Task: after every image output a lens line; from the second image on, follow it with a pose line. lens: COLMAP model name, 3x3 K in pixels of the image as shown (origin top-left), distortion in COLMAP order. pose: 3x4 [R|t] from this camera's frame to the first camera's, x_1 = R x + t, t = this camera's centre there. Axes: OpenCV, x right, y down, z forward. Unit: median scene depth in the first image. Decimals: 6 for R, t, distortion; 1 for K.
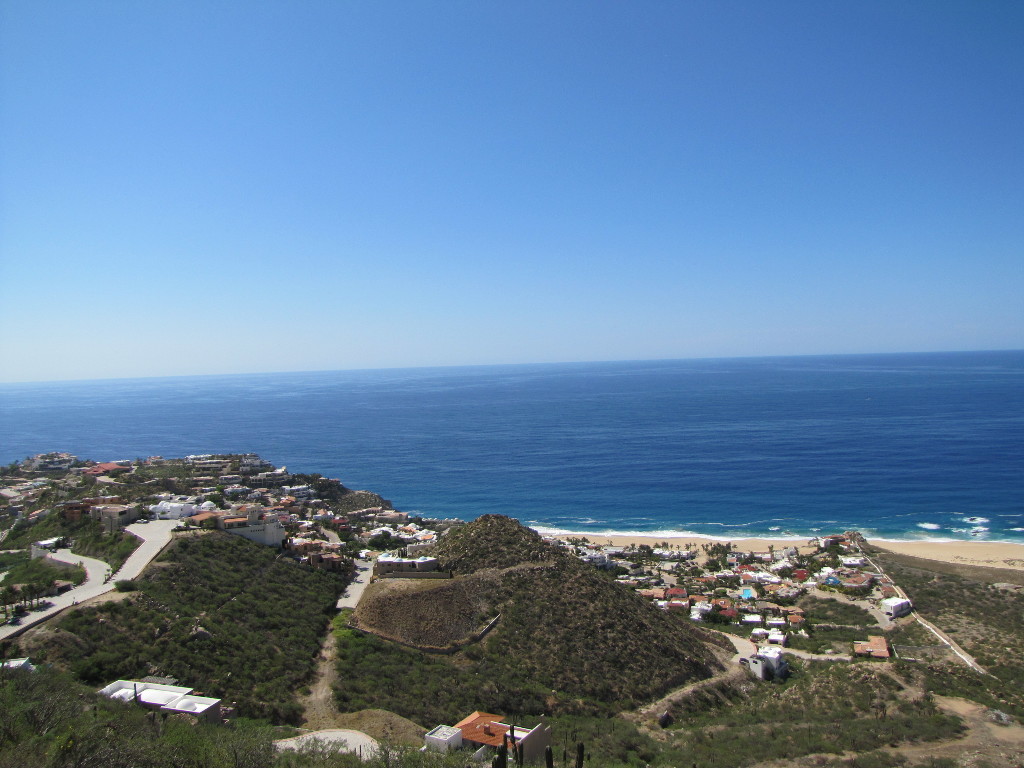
lens RADIAL K [[860.0, 0, 513.3], [0, 860.0, 375.6], [0, 0, 1]] dist [-0.185966, 0.169574]
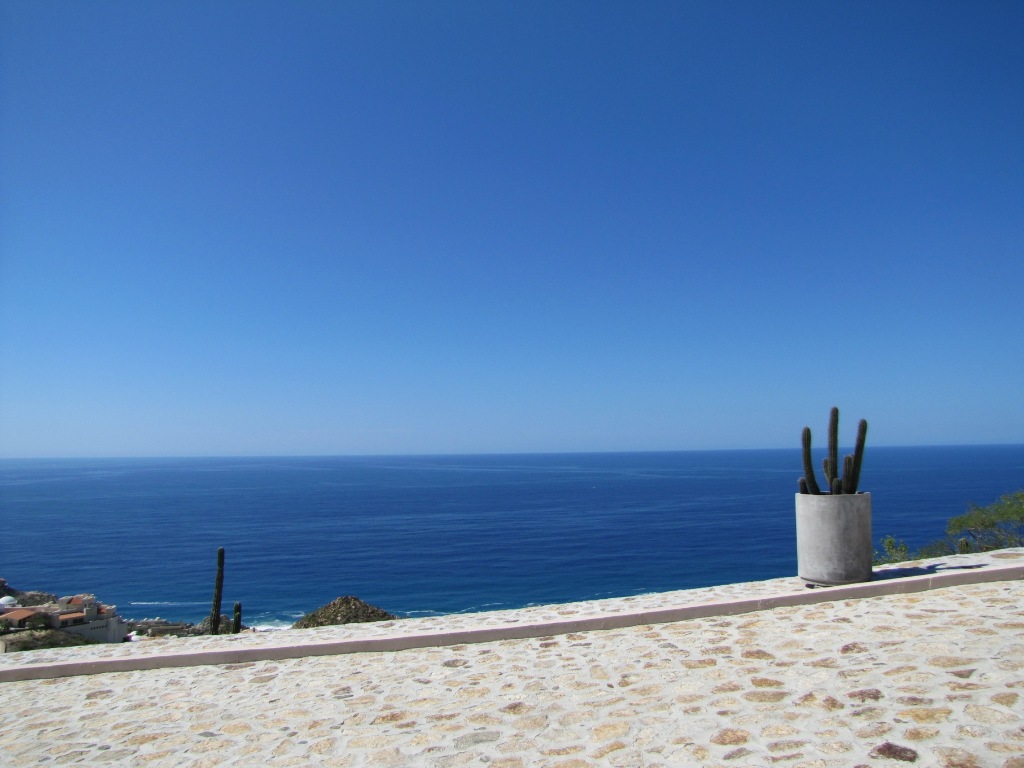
lens RADIAL K [[860.0, 0, 513.3], [0, 860.0, 375.6], [0, 0, 1]] dist [-0.185966, 0.169574]
pose [[0.890104, 0.059170, 0.451900, -0.308540], [-0.006561, 0.993097, -0.117110, 0.033028], [-0.455711, 0.101275, 0.884348, 0.096475]]
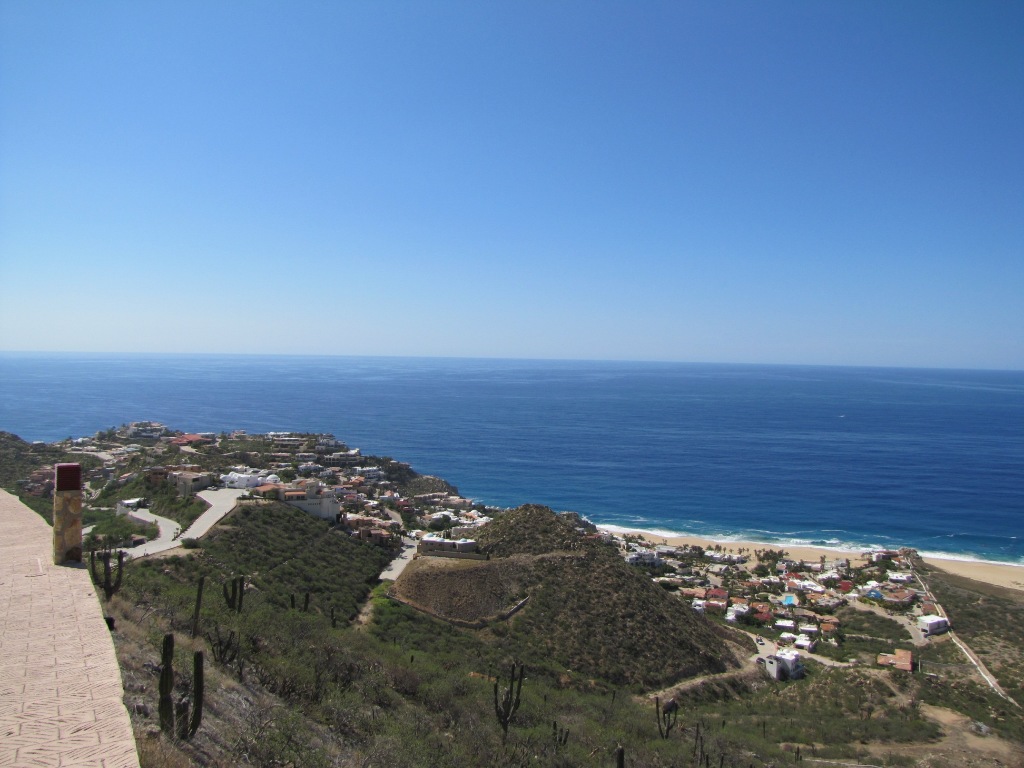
lens RADIAL K [[860.0, 0, 513.3], [0, 860.0, 375.6], [0, 0, 1]] dist [-0.185966, 0.169574]
pose [[0.993153, 0.055302, -0.102906, 0.054469], [-0.054533, 0.998459, 0.010276, -0.007336], [0.103316, -0.004593, 0.994638, -0.064397]]
